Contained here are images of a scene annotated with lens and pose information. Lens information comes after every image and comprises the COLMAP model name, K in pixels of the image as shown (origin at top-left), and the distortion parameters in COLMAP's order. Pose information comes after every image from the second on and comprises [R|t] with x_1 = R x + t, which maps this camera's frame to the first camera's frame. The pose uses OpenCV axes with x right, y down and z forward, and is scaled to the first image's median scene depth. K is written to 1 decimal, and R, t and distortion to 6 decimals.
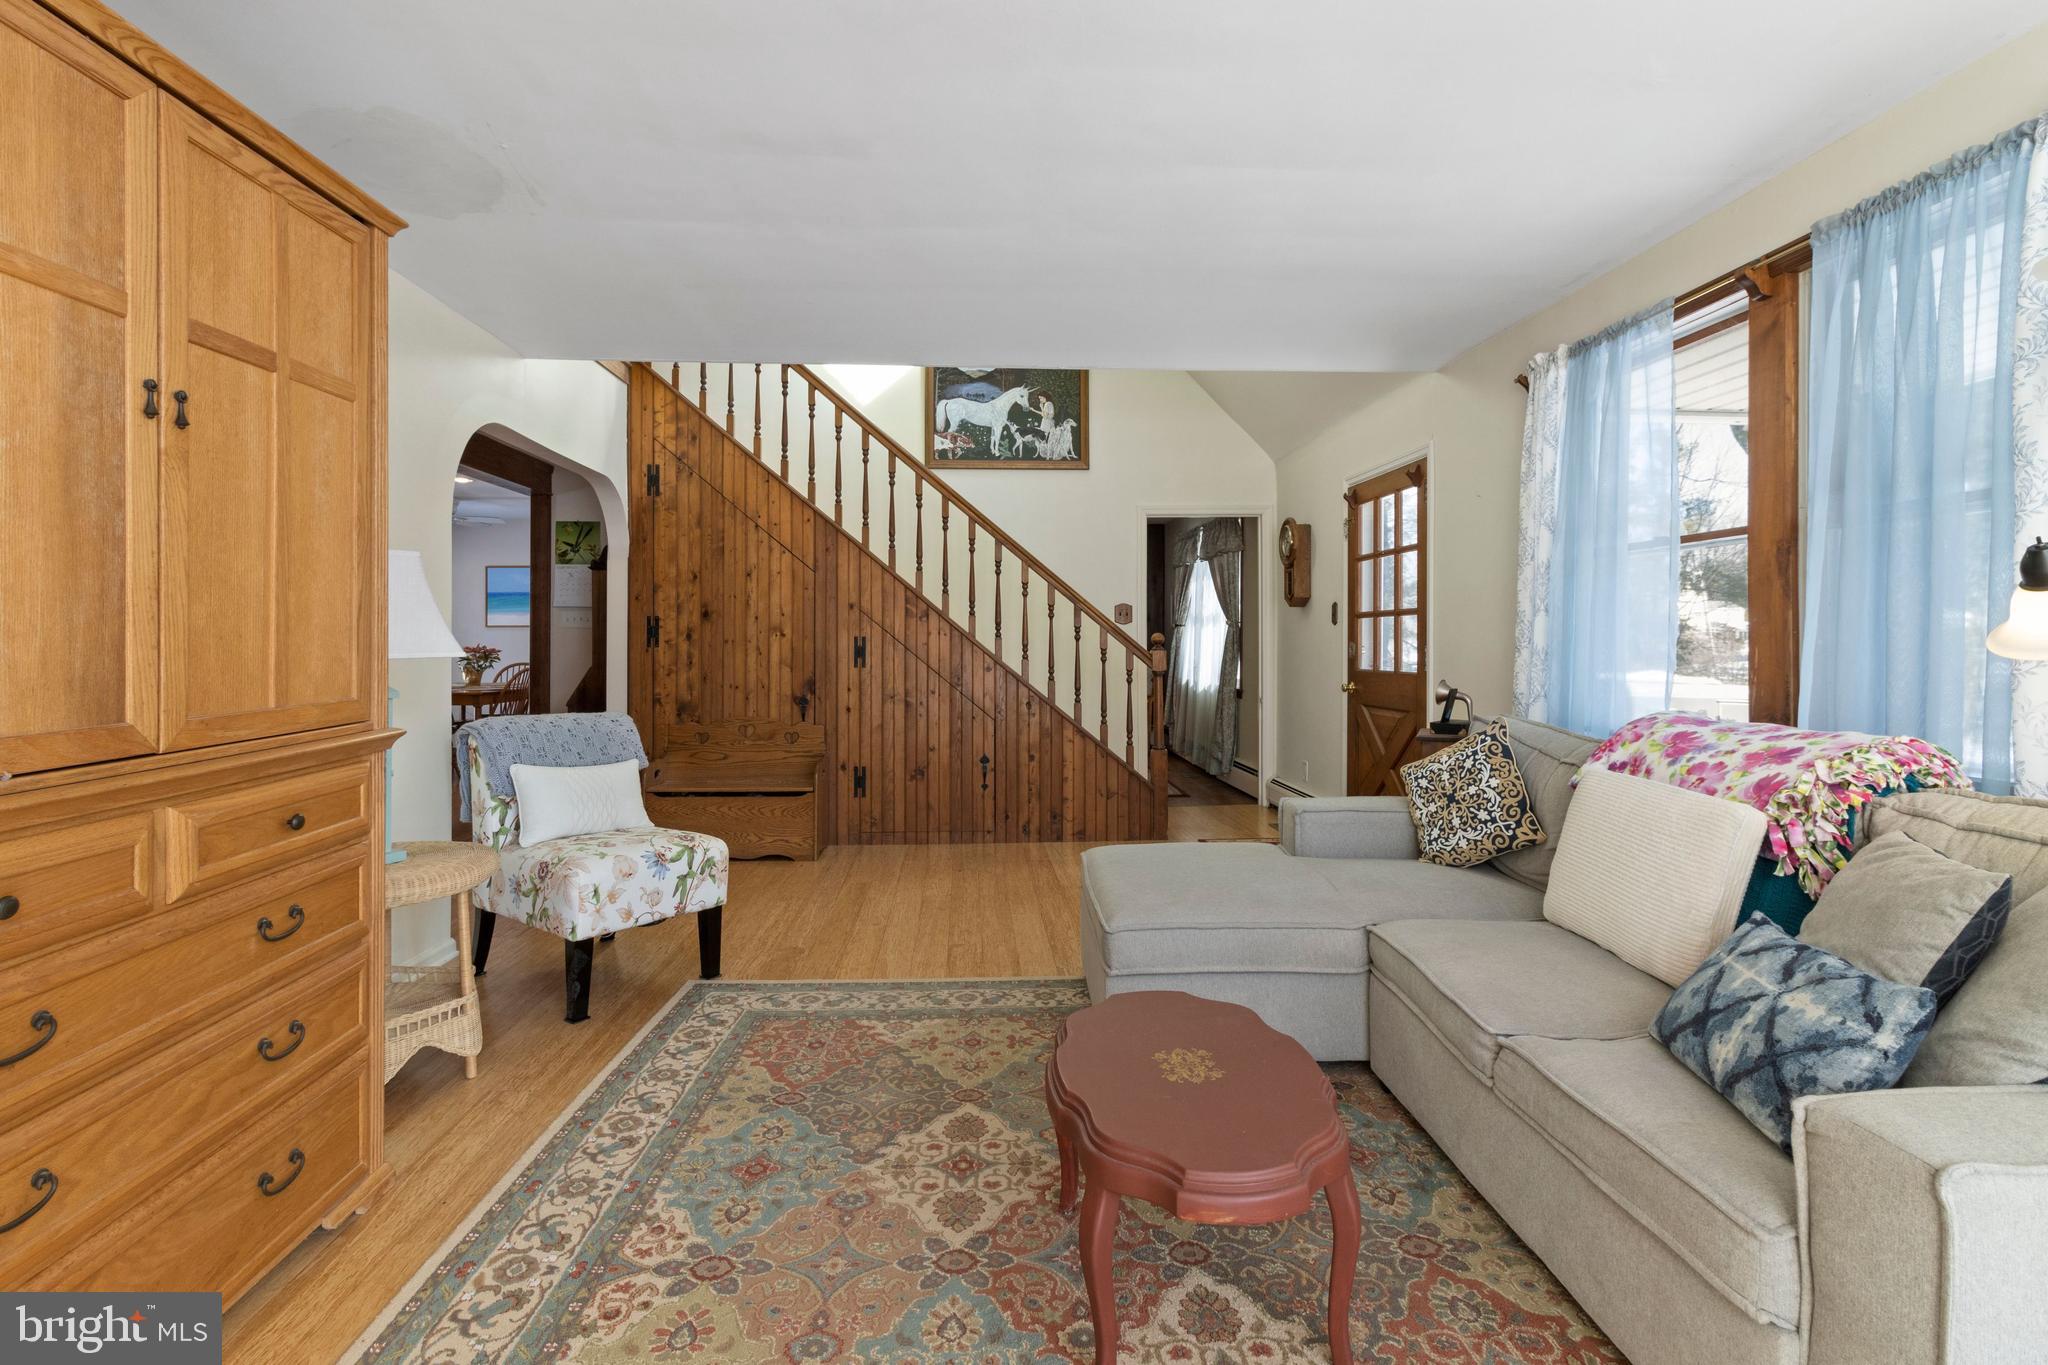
lens RADIAL K [[964.6, 0, 1020.7], [0, 964.6, 689.6], [0, 0, 1]] dist [0.001444, 0.000054]
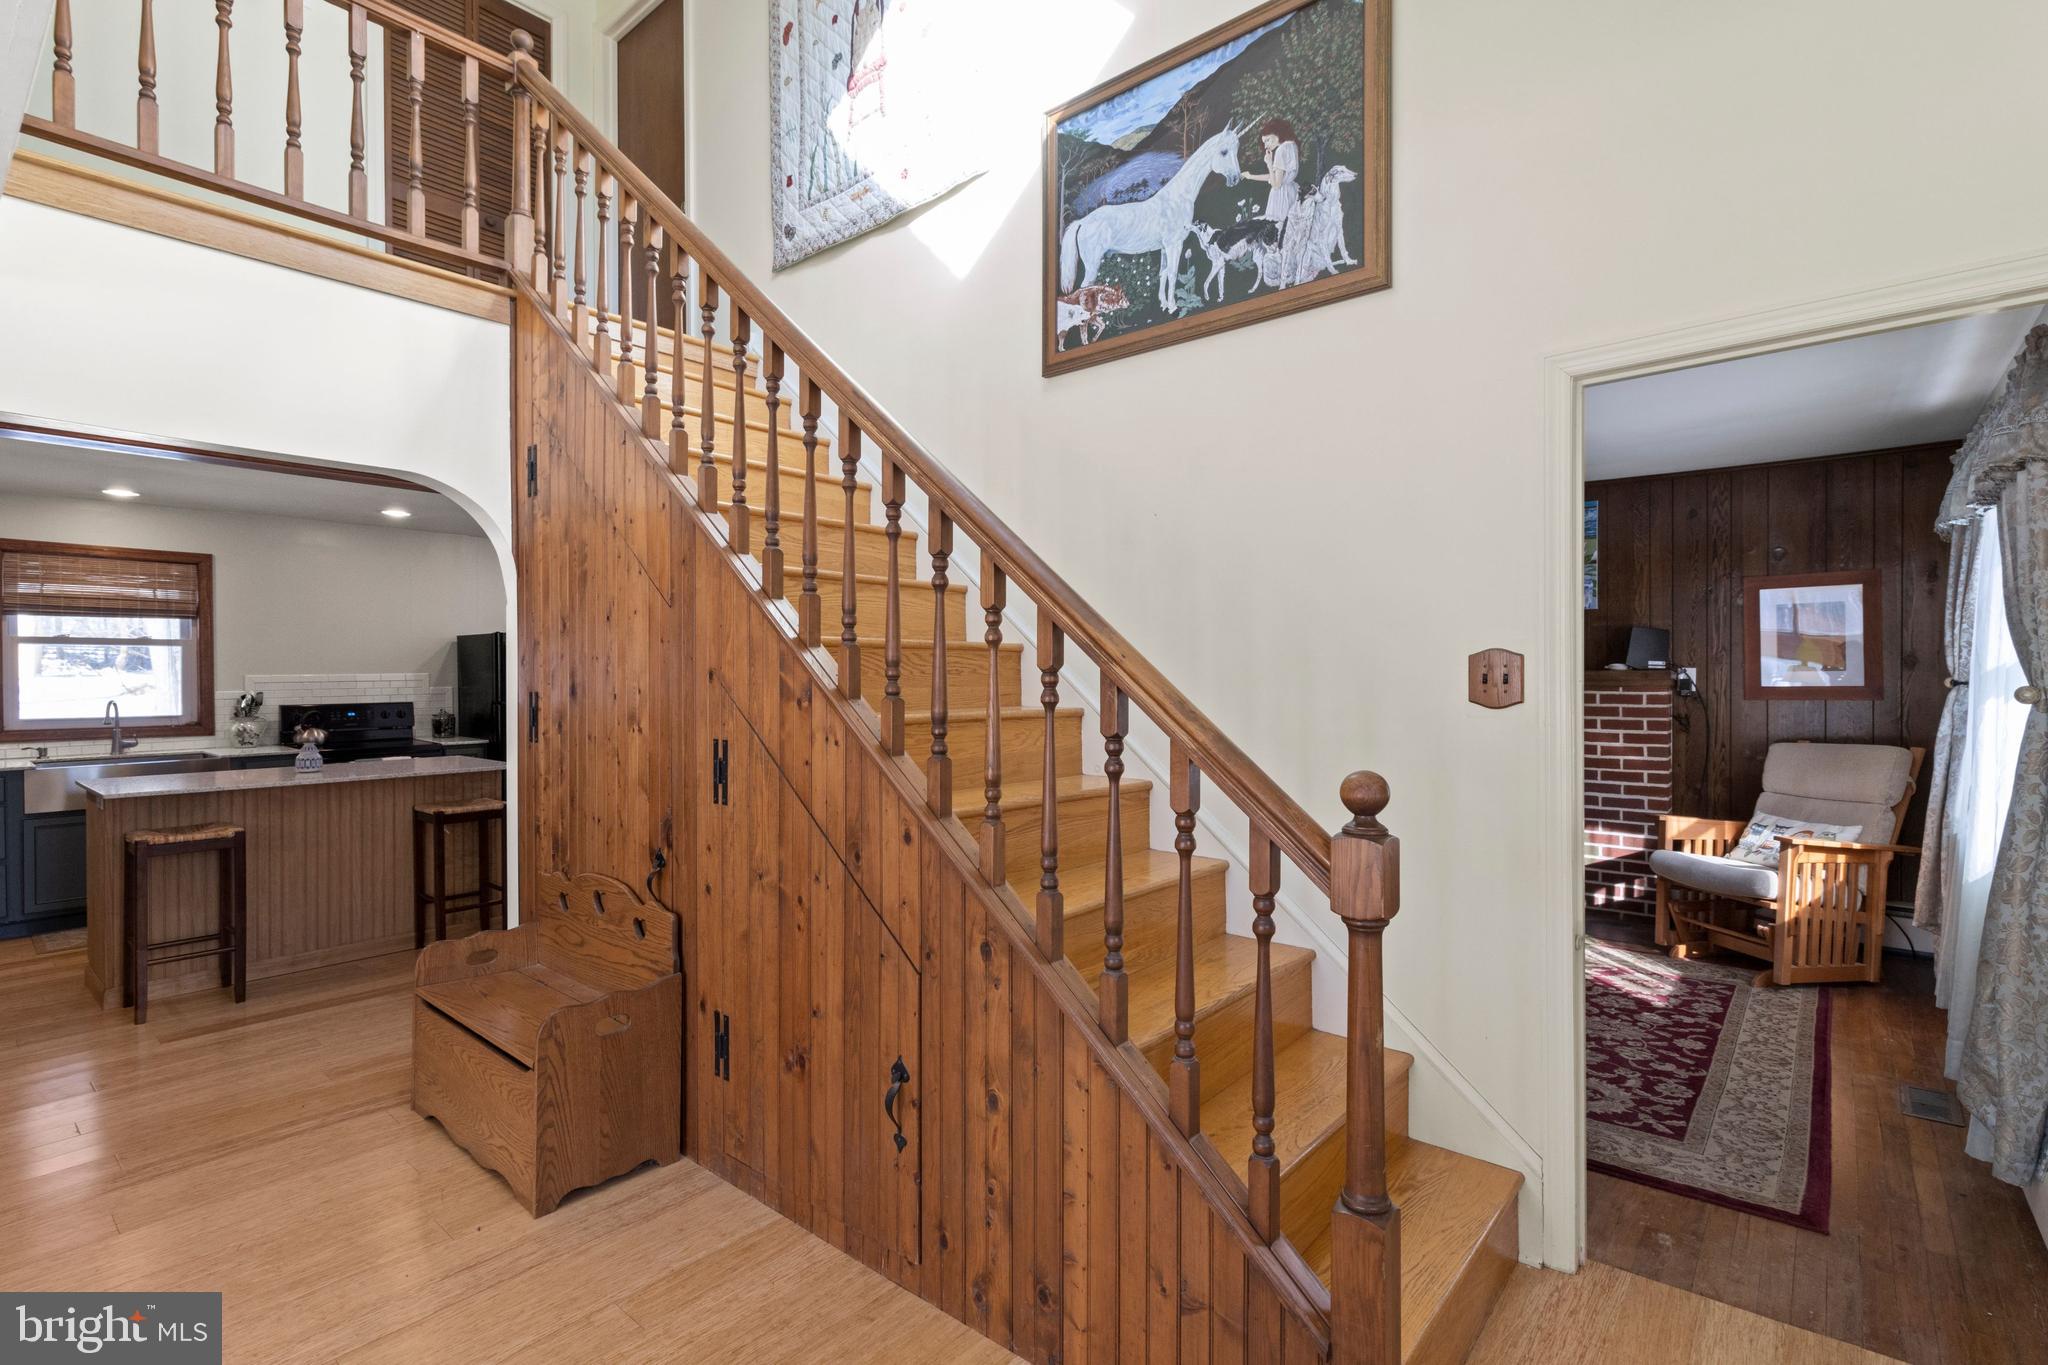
lens RADIAL K [[964.6, 0, 1020.7], [0, 964.6, 689.6], [0, 0, 1]] dist [0.001444, 0.000054]
pose [[0.718231, 0.012433, -0.695693, 0.229884], [-0.031277, 0.999407, -0.014428, -0.066174], [0.695101, 0.032122, 0.718194, 0.653423]]
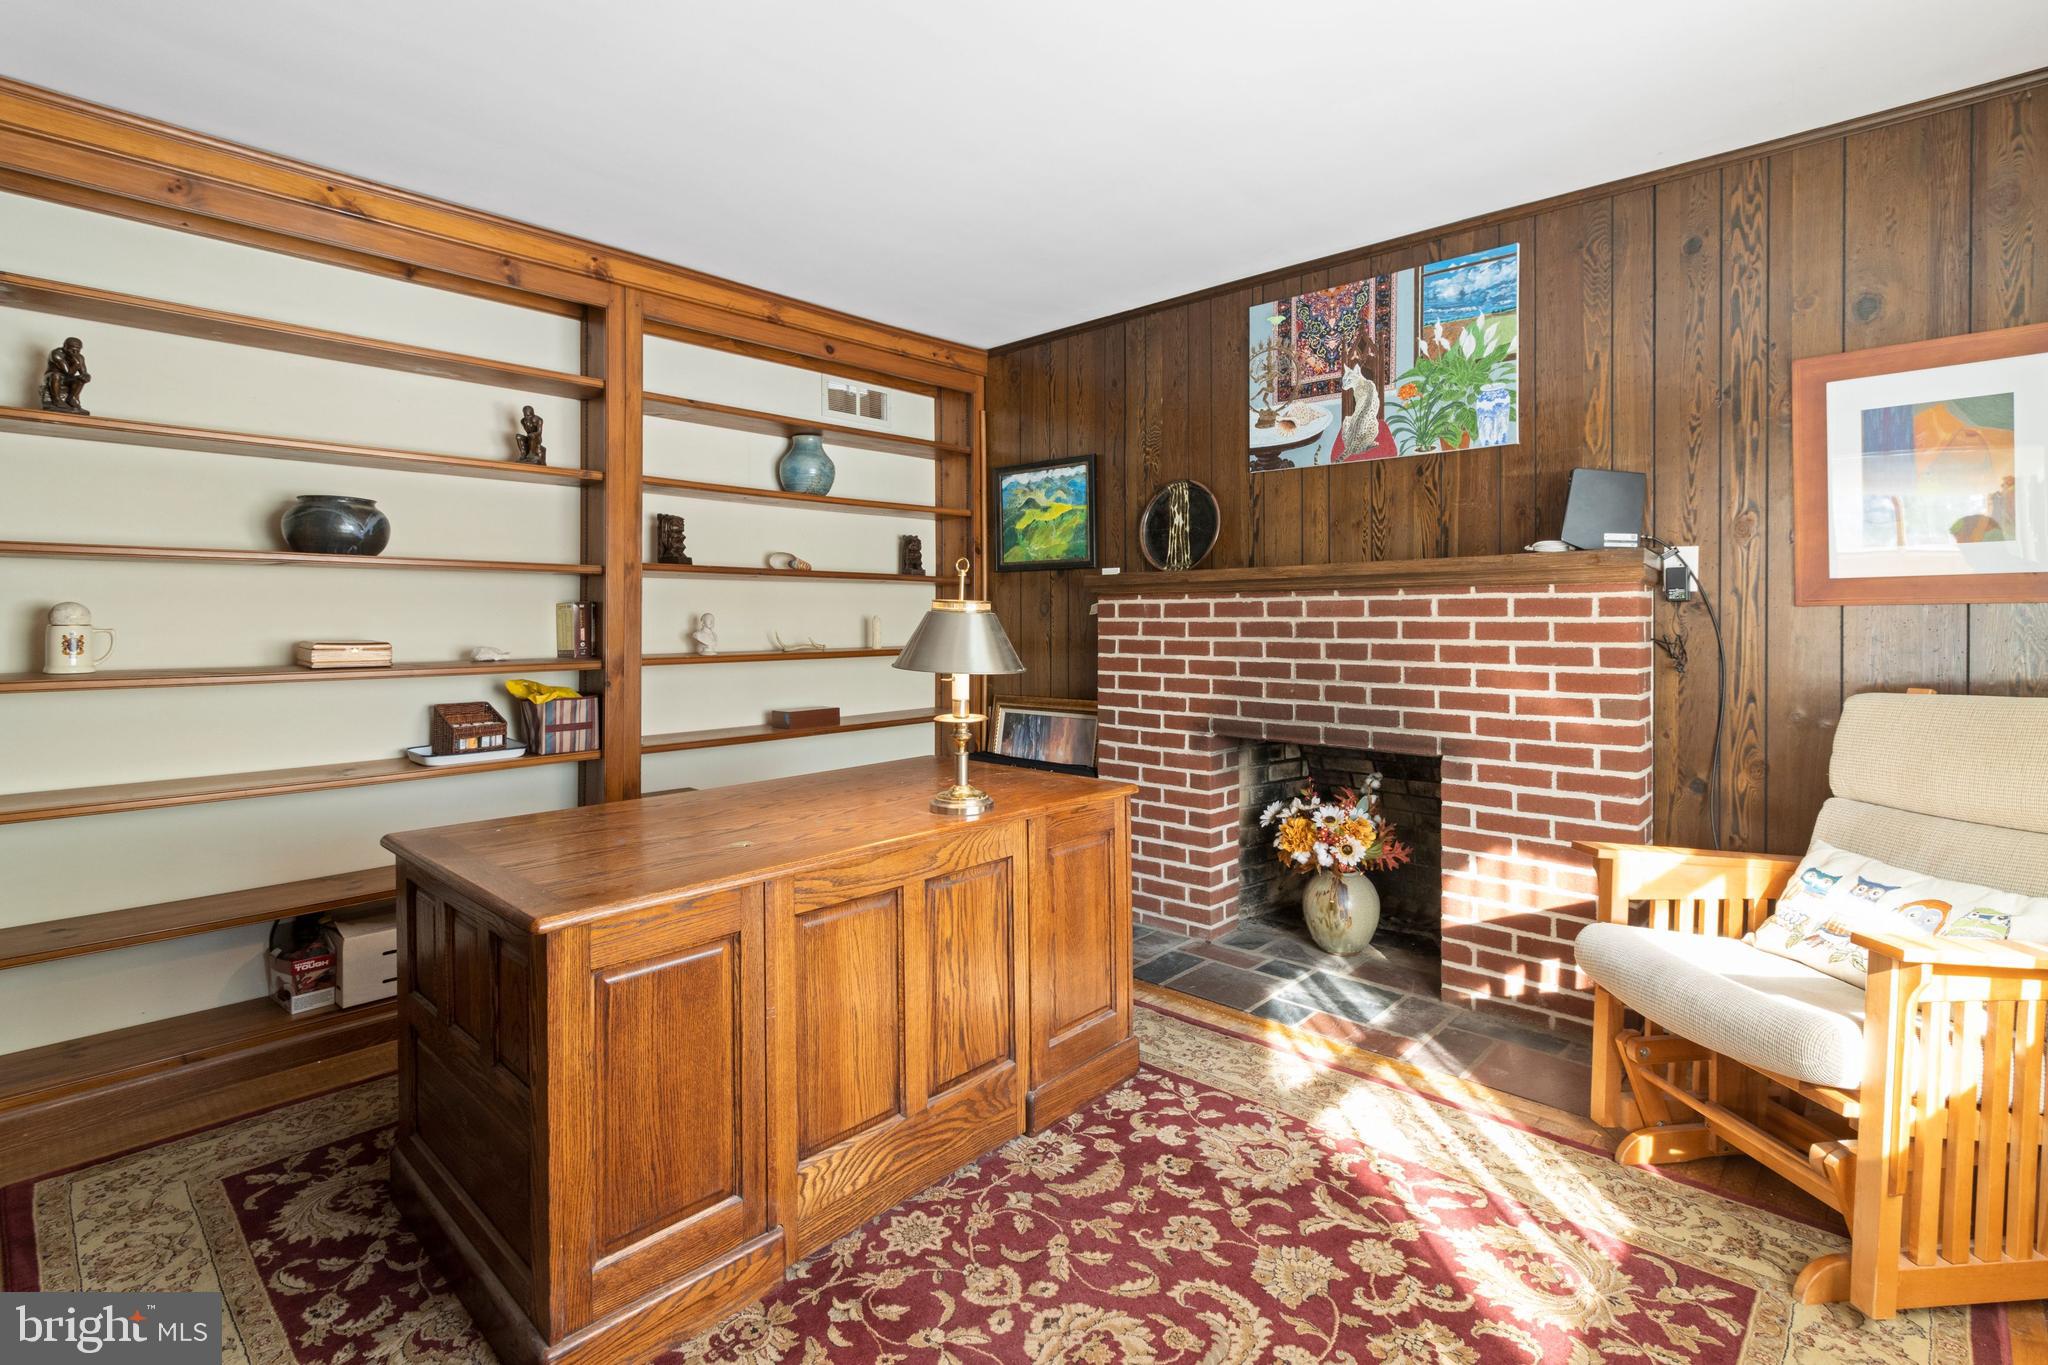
lens RADIAL K [[972.2, 0, 1025.8], [0, 972.2, 631.0], [0, 0, 1]] dist [0.002560, 0.000260]
pose [[0.684895, 0.012844, -0.728528, 0.211869], [-0.033883, 0.999324, -0.014235, -0.064364], [0.727853, 0.034434, 0.684868, 0.828489]]
